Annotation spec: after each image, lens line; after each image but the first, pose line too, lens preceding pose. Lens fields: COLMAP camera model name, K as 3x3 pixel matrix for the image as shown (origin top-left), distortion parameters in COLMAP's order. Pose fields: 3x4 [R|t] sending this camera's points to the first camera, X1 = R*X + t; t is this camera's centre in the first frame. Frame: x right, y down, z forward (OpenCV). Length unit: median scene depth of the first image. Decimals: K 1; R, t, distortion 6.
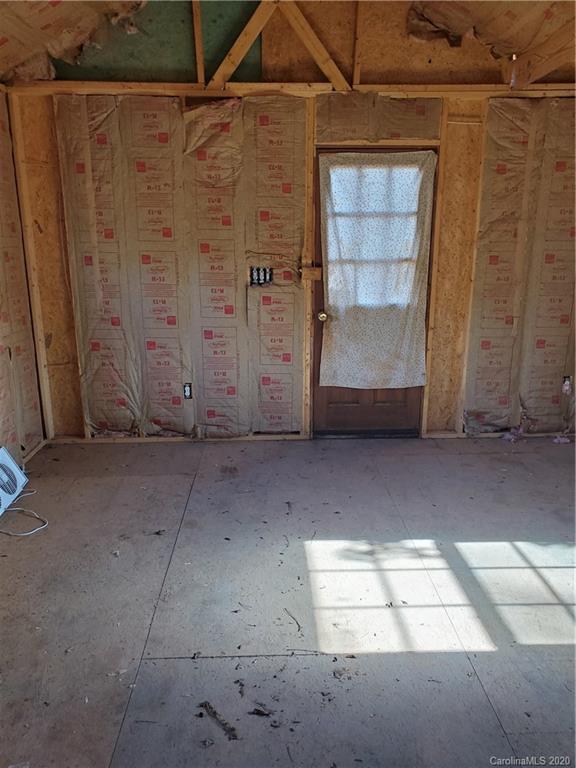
lens RADIAL K [[593.2, 0, 286.7], [0, 593.2, 384.0], [0, 0, 1]] dist [-0.001429, -0.001544]
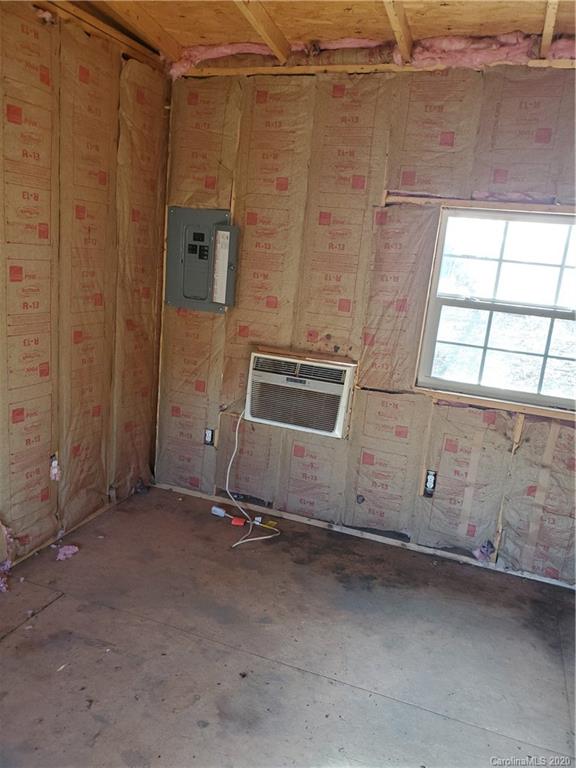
lens RADIAL K [[593.2, 0, 286.7], [0, 593.2, 388.4], [0, 0, 1]] dist [-0.001429, -0.001544]
pose [[0.377819, -0.169060, 0.910314, -0.008099], [0.133564, 0.982856, 0.127097, -0.132413], [-0.916195, 0.073566, 0.393922, 0.508677]]
